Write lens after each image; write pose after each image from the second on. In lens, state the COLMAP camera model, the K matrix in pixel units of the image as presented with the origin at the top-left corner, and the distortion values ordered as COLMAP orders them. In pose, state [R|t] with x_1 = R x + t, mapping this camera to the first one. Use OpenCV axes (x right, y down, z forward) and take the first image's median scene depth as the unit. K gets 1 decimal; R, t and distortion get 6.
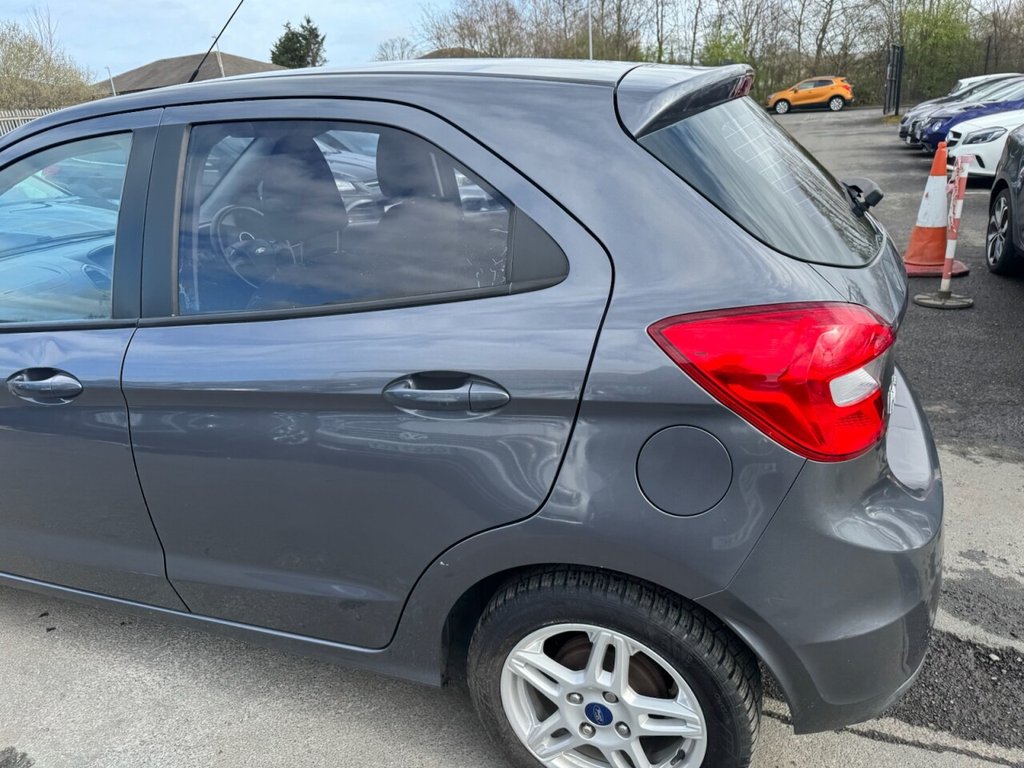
lens RADIAL K [[736.5, 0, 500.1], [0, 736.5, 390.8], [0, 0, 1]] dist [0.007457, -0.014514]
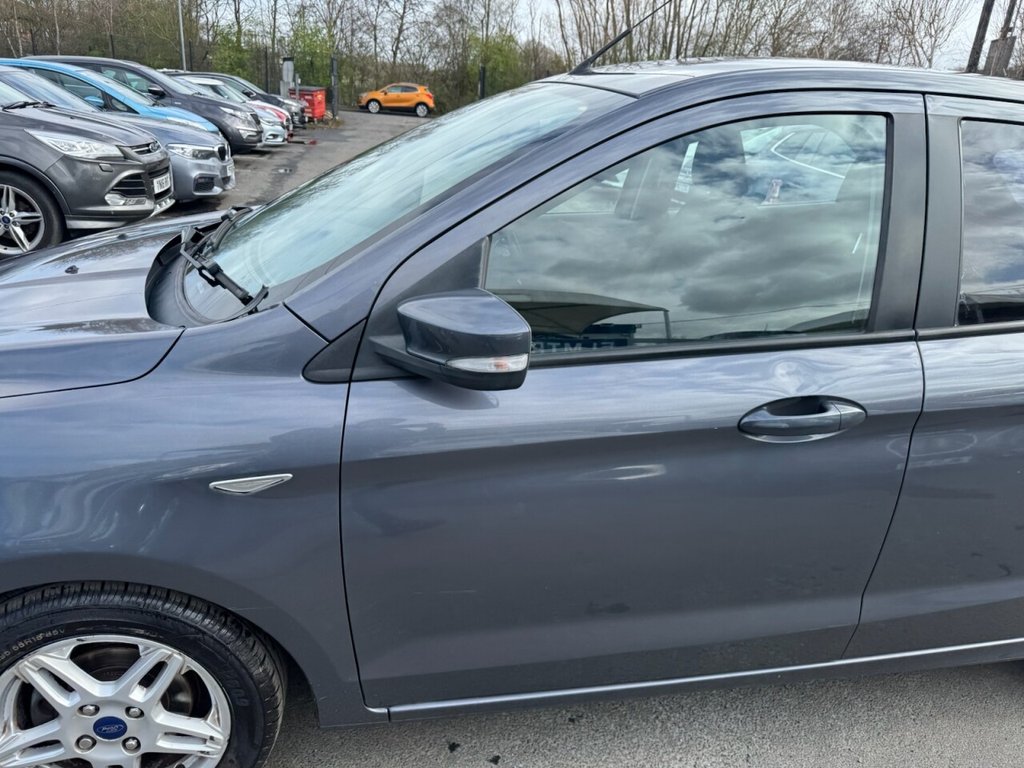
lens RADIAL K [[736.5, 0, 501.7], [0, 736.5, 384.2], [0, 0, 1]] dist [0.007457, -0.014514]
pose [[0.836442, -0.074794, 0.542928, -1.301245], [0.072167, 0.997049, 0.026171, -0.088613], [-0.543283, 0.017291, 0.839371, 0.501443]]
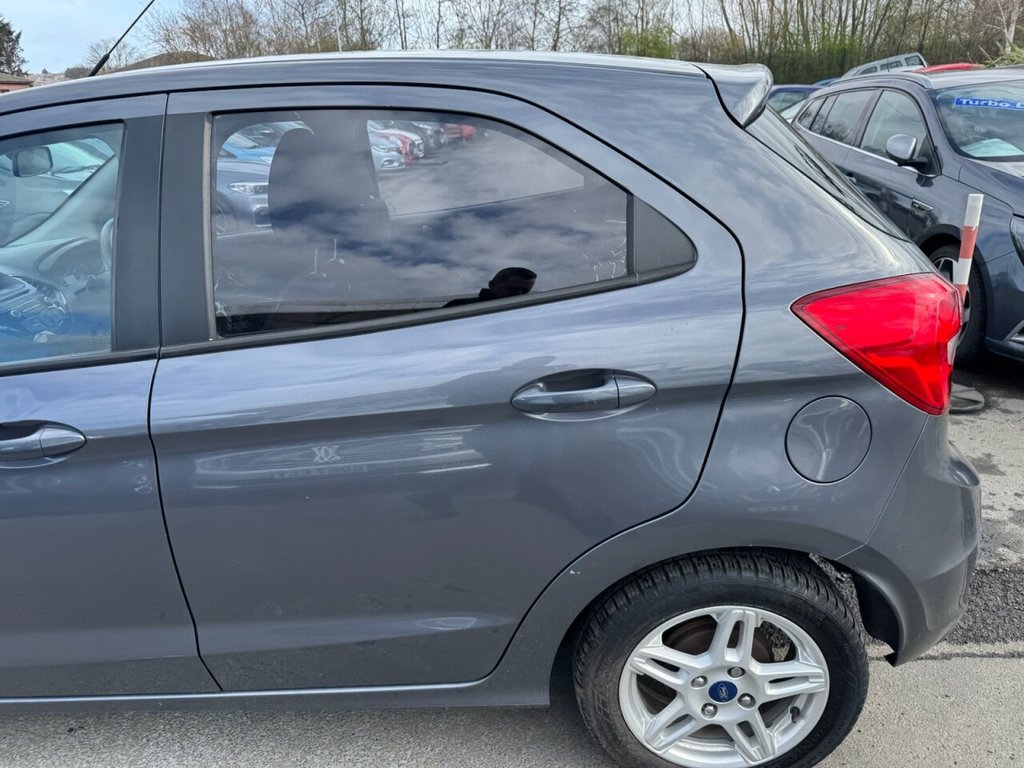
lens RADIAL K [[736.5, 0, 506.9], [0, 736.5, 393.7], [0, 0, 1]] dist [0.007457, -0.014514]
pose [[0.945271, -0.105260, 0.308841, -0.358416], [0.107985, 0.994118, 0.008307, -0.011296], [-0.307899, 0.025498, 0.951077, 0.092397]]
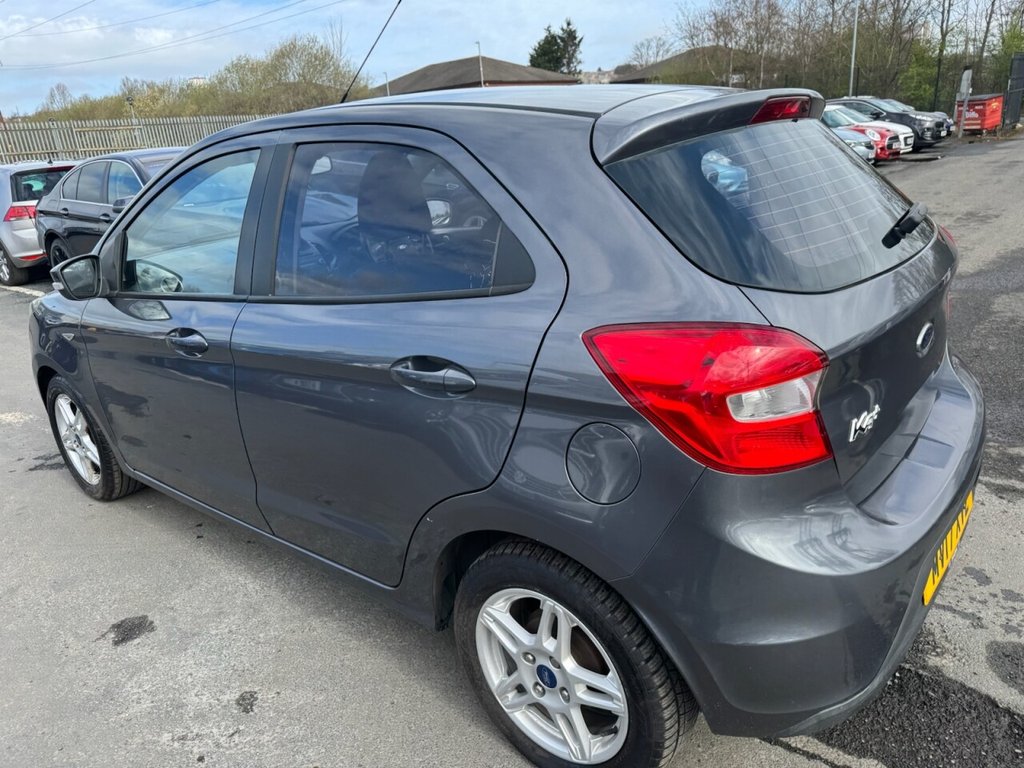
lens RADIAL K [[736.5, 0, 499.4], [0, 736.5, 383.5], [0, 0, 1]] dist [0.007457, -0.014514]
pose [[0.949827, 0.105010, -0.294622, 0.295556], [-0.107283, 0.994192, 0.008485, -0.003762], [0.293802, 0.023549, 0.955576, -0.082965]]
